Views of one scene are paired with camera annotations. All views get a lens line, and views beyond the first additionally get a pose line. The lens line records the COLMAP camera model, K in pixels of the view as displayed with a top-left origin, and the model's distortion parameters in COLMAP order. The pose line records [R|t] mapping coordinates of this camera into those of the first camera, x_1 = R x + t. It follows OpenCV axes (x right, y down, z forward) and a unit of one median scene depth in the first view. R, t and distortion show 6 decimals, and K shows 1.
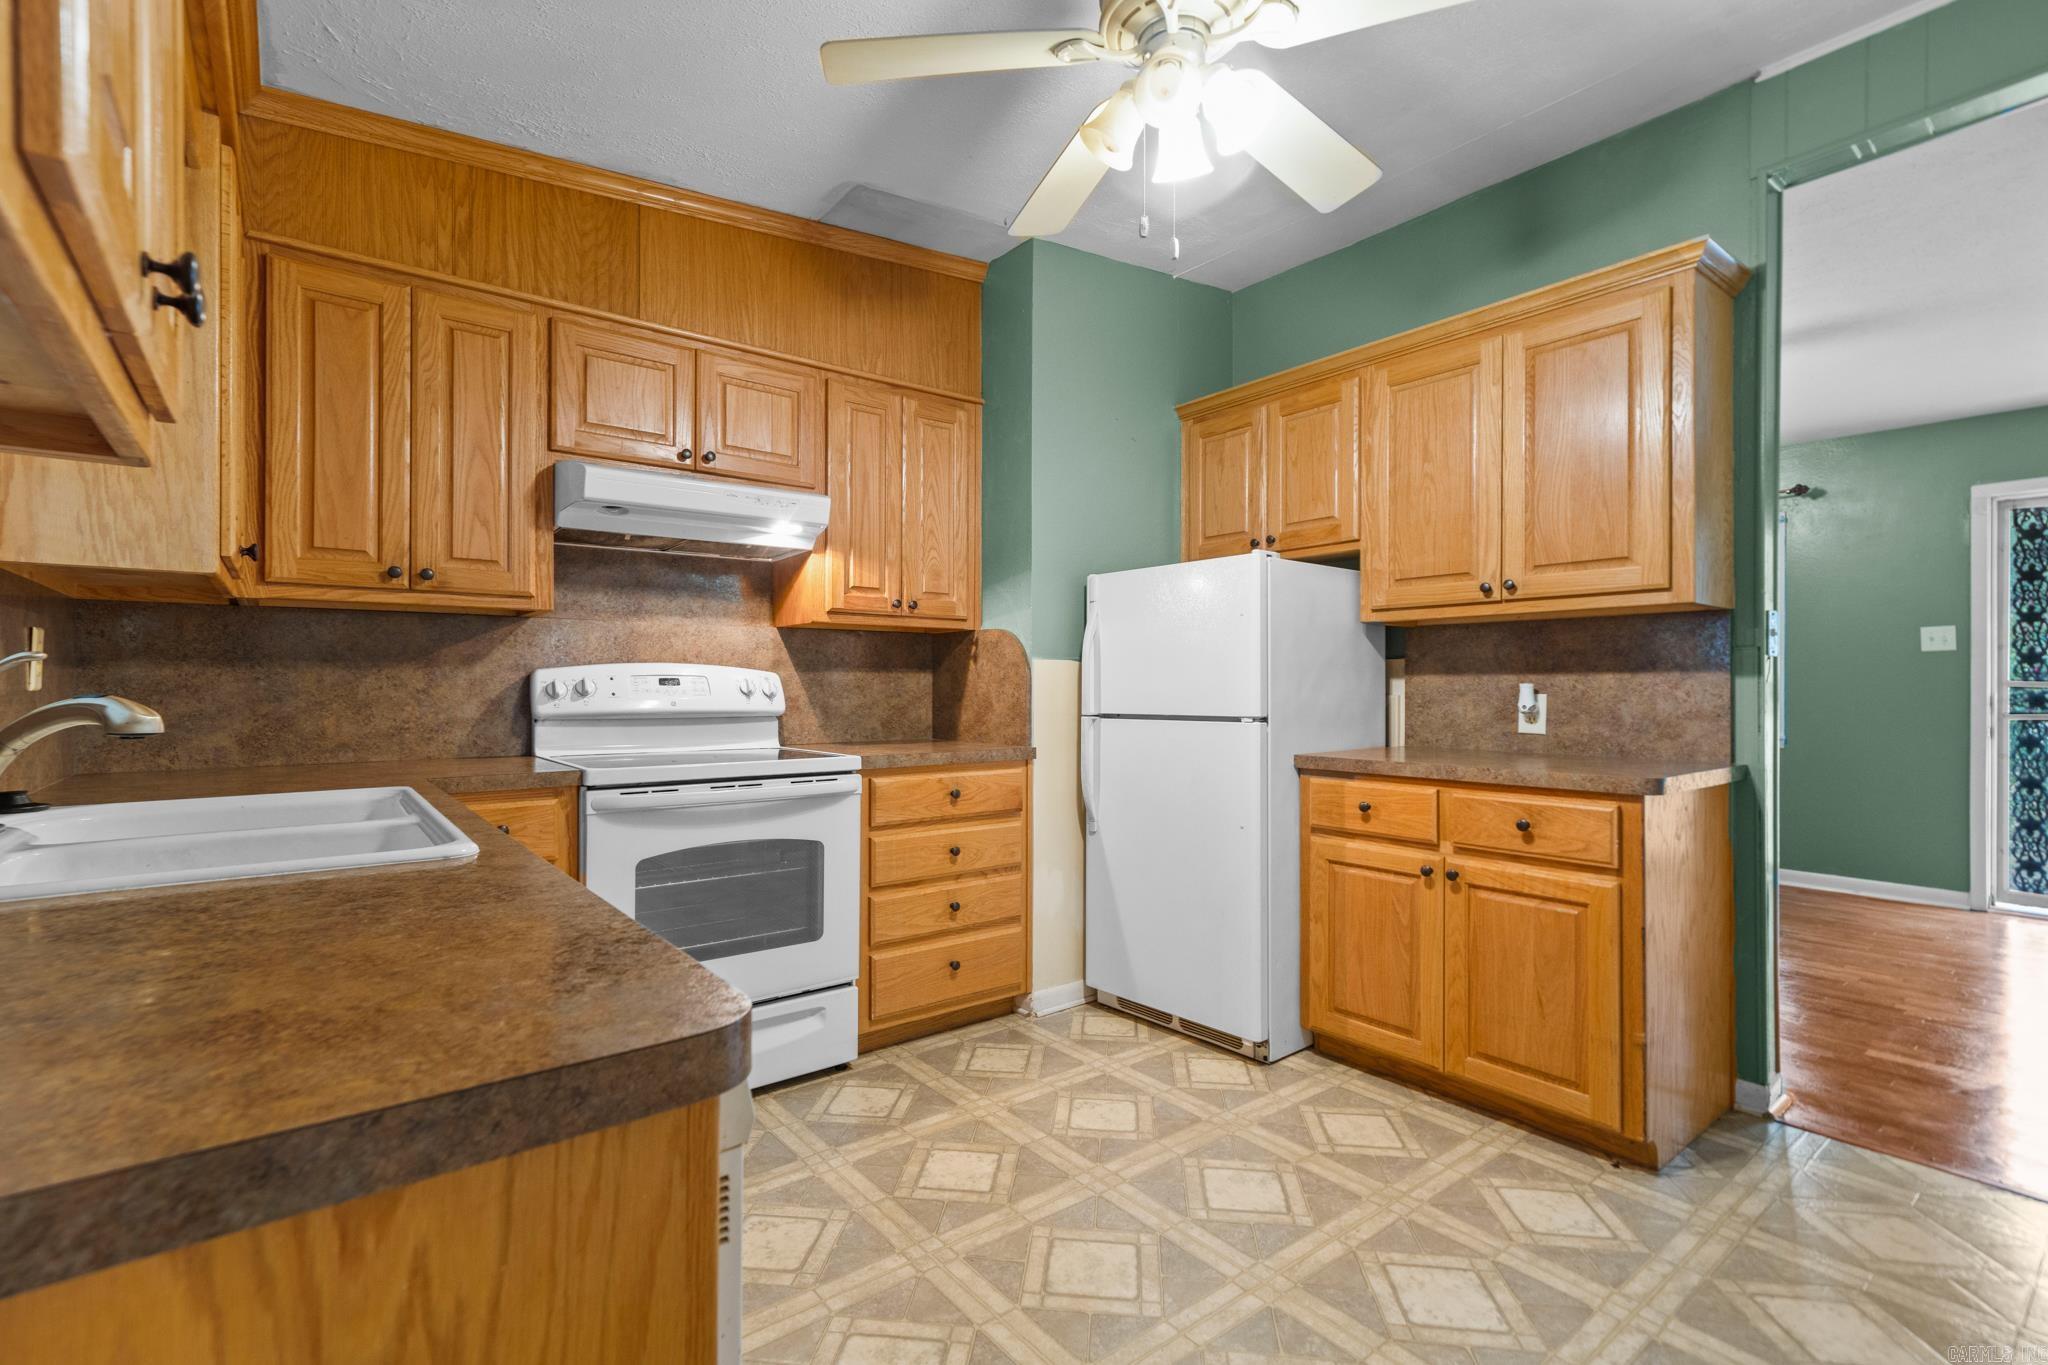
lens RADIAL K [[937.6, 0, 996.2], [0, 937.6, 682.2], [0, 0, 1]] dist [0.015906, -0.001444]
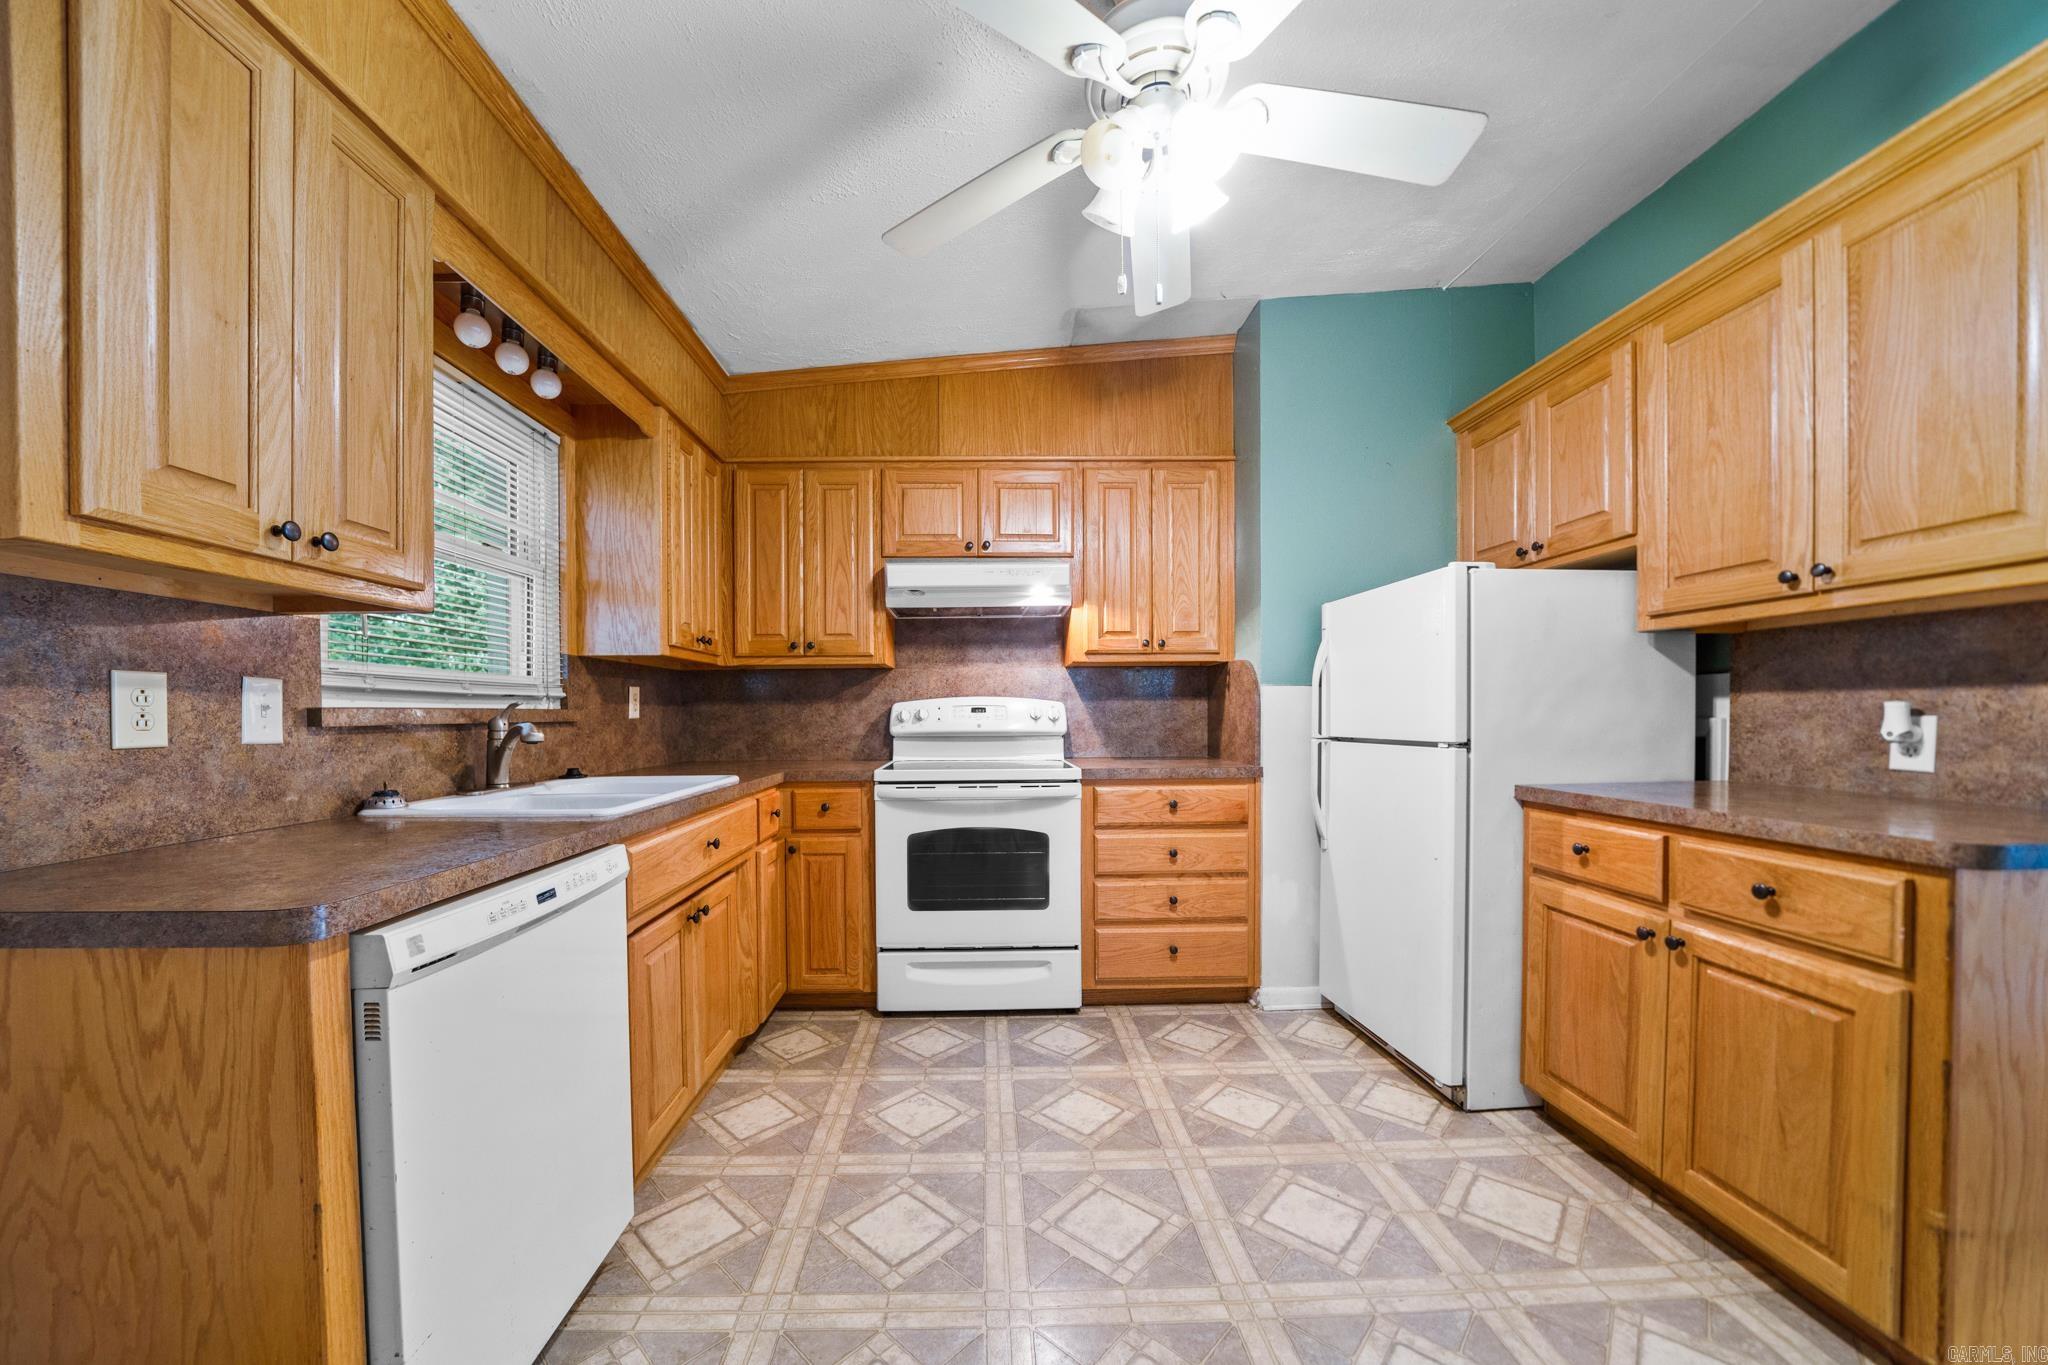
lens RADIAL K [[727.4, 0, 981.9], [0, 727.4, 724.8], [0, 0, 1]] dist [-0.021582, 0.000349]
pose [[0.804102, 0.002502, -0.594486, 0.322468], [0.011043, 0.999756, 0.019145, 0.000926], [0.594389, -0.021959, 0.803878, 0.146092]]
